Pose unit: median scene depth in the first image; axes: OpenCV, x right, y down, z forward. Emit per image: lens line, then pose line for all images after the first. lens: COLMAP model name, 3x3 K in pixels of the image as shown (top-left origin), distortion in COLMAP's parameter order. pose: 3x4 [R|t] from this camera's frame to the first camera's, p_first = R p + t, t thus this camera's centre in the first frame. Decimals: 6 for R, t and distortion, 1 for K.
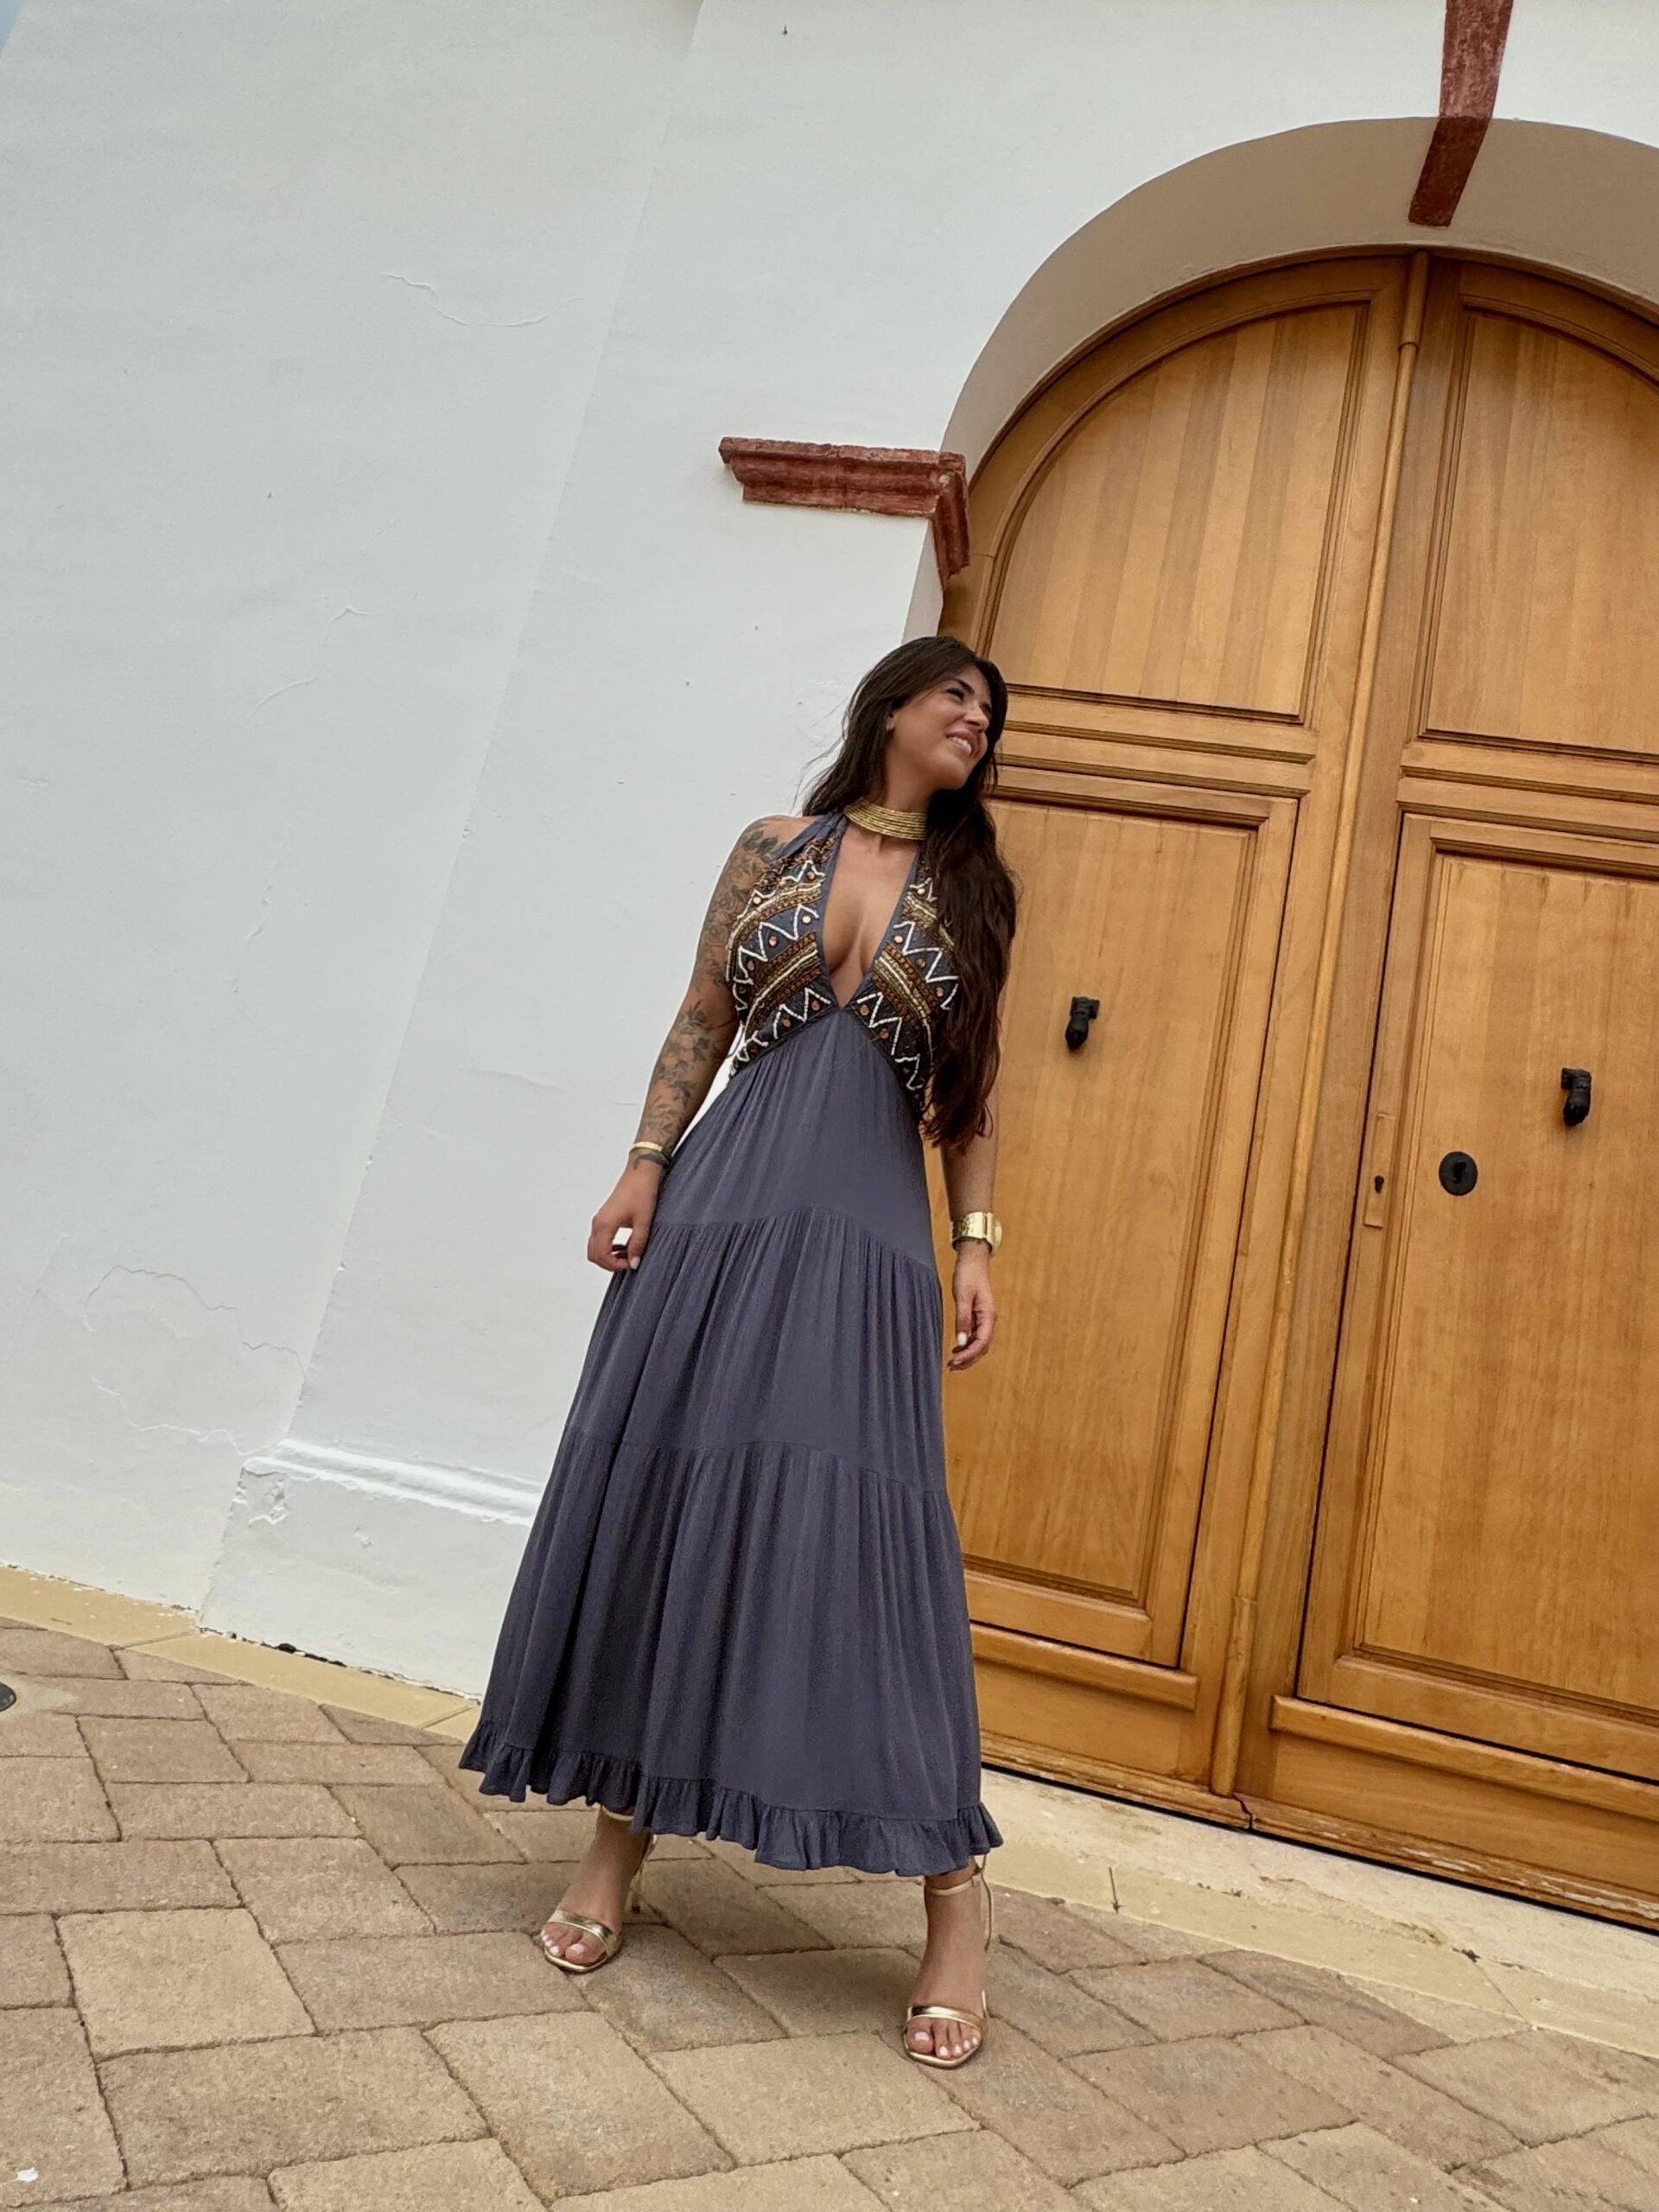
lens RADIAL K [[1294.7, 0, 842.8], [0, 1294.7, 1143.2], [0, 0, 1]] dist [-0.011312, -0.002045]
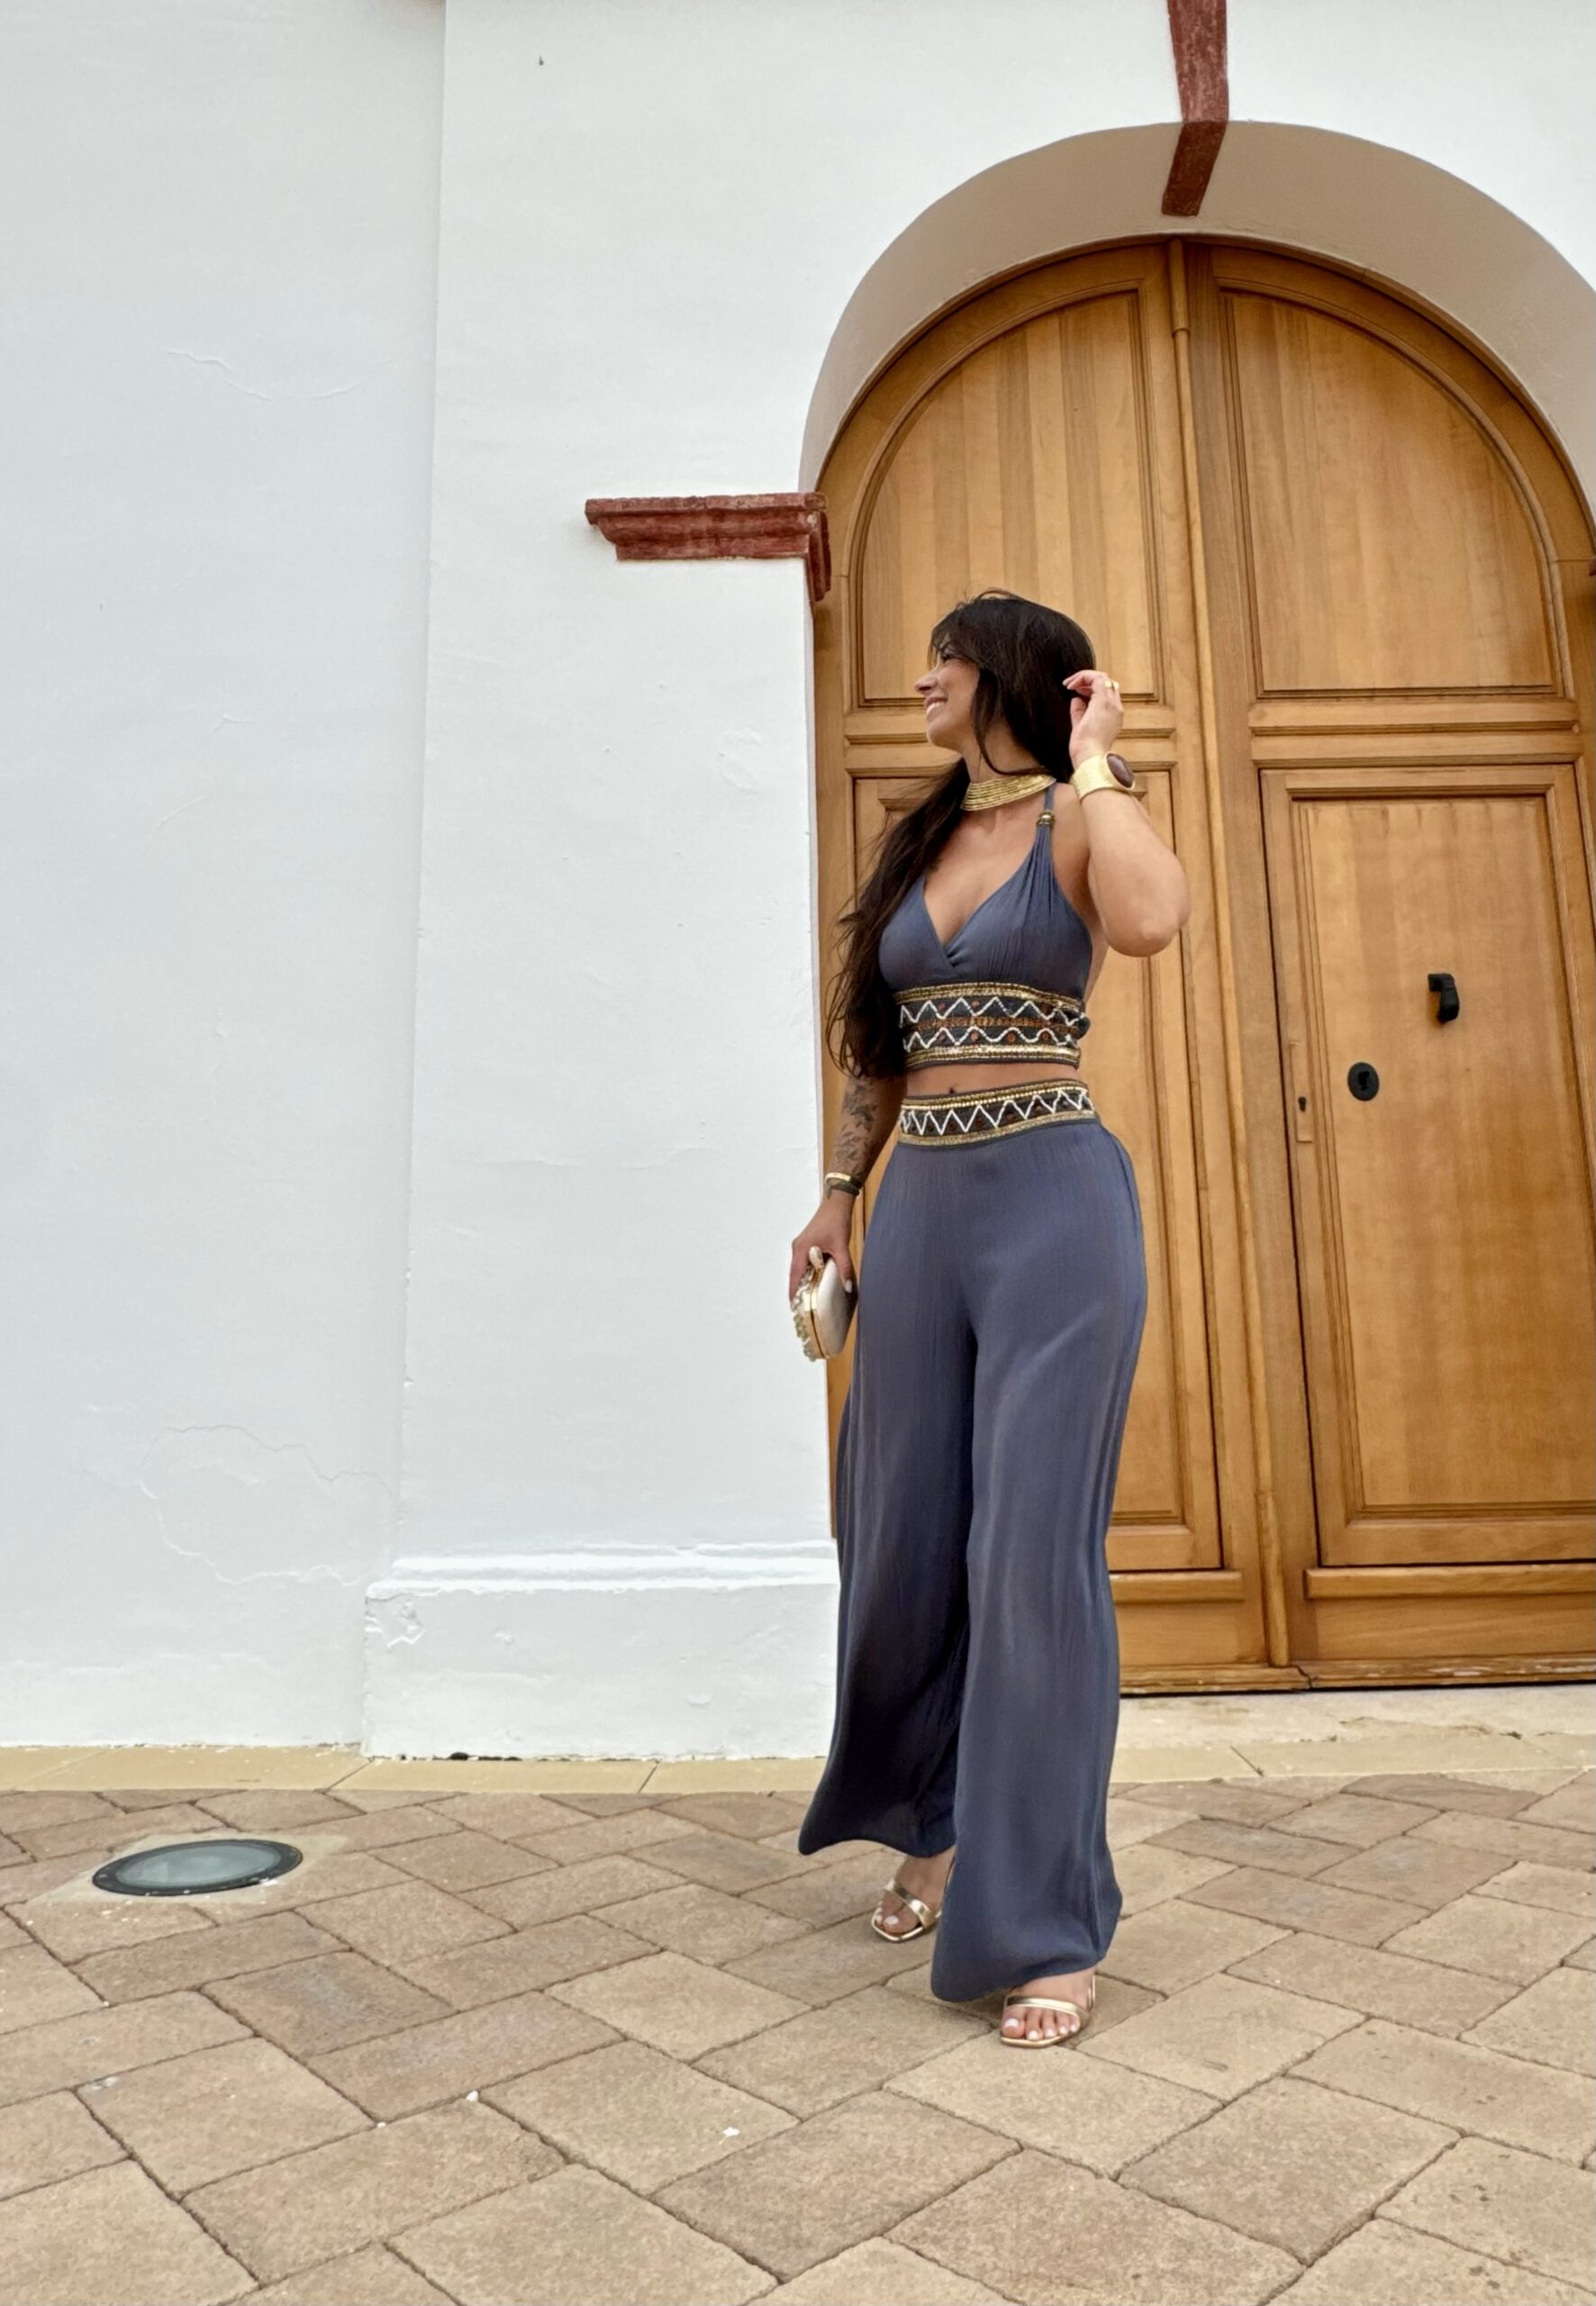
lens RADIAL K [[1381.3, 0, 872.9], [0, 1381.3, 1141.9], [0, 0, 1]] dist [0.000330, -0.016043]
pose [[0.964018, -0.192464, 0.183377, -0.168995], [0.185078, 0.981084, 0.056741, -0.071361], [-0.190829, -0.020760, 0.981404, -0.113443]]
